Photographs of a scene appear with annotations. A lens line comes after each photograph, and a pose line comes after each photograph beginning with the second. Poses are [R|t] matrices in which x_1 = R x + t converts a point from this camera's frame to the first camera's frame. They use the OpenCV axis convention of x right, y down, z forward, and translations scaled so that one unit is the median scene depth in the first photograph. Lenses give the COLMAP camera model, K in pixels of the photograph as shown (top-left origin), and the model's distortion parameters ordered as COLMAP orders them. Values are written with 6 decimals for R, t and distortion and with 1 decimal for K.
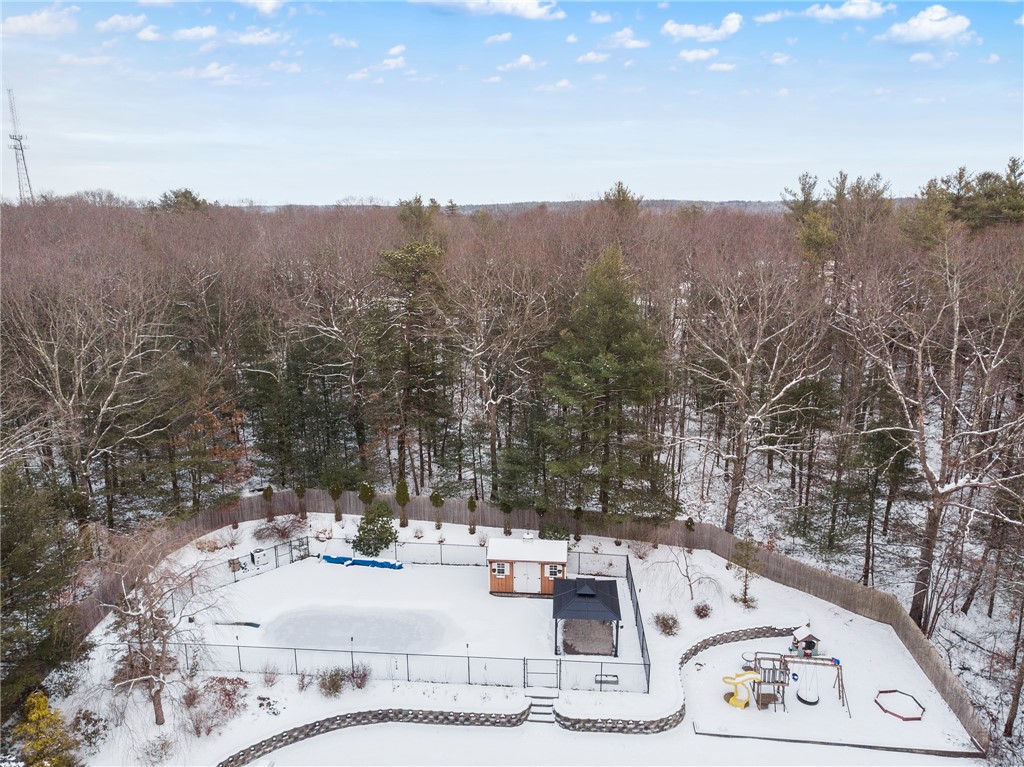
lens RADIAL K [[755.7, 0, 512.0], [0, 755.7, 383.5], [0, 0, 1]] dist [0.006834, -0.000273]
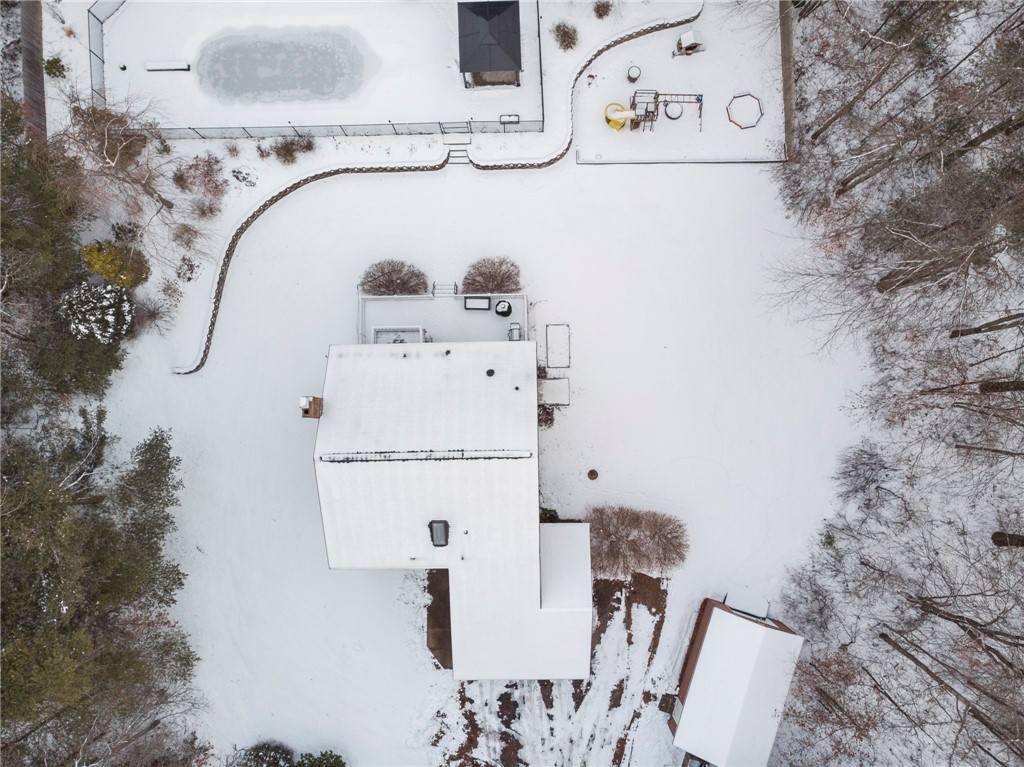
lens RADIAL K [[771.1, 0, 512.0], [0, 771.1, 383.5], [0, 0, 1]] dist [0.001291, 0.003151]
pose [[0.994668, -0.102718, -0.009195, 0.079470], [0.039134, 0.293457, 0.955171, -0.538900], [-0.095415, -0.950438, 0.295912, 0.193445]]
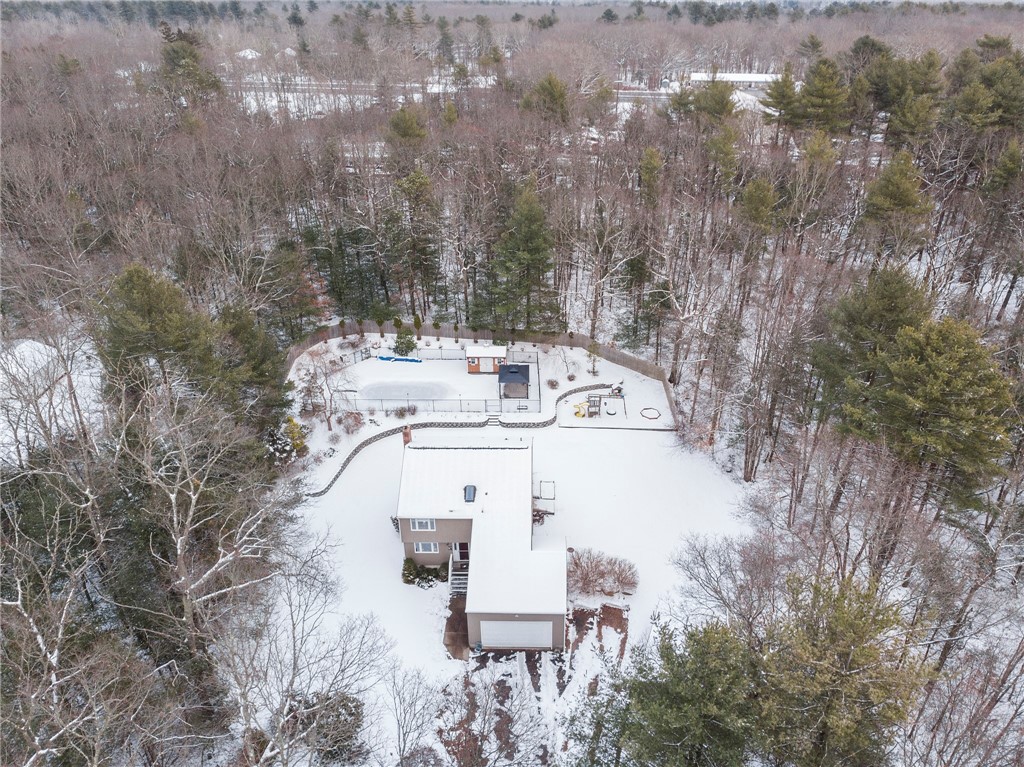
lens RADIAL K [[755.7, 0, 512.0], [0, 755.7, 383.5], [0, 0, 1]] dist [0.006834, -0.000273]
pose [[0.998519, -0.031873, 0.044091, -0.001954], [0.018345, 0.960210, 0.278676, -0.248313], [-0.051219, -0.277455, 0.959372, -0.923657]]
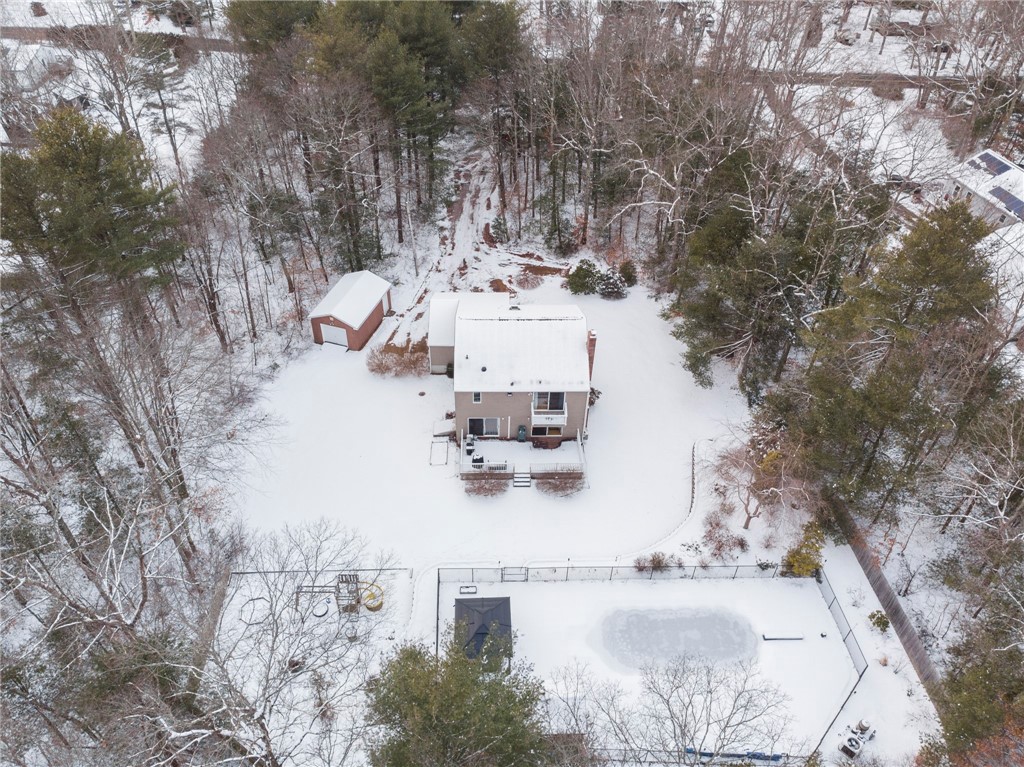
lens RADIAL K [[755.7, 0, 512.0], [0, 755.7, 383.5], [0, 0, 1]] dist [0.006834, -0.000273]
pose [[-0.993782, 0.066108, -0.089594, 0.119162], [-0.036516, 0.566655, 0.823146, -0.787463], [0.105186, 0.821299, -0.560717, 1.206235]]
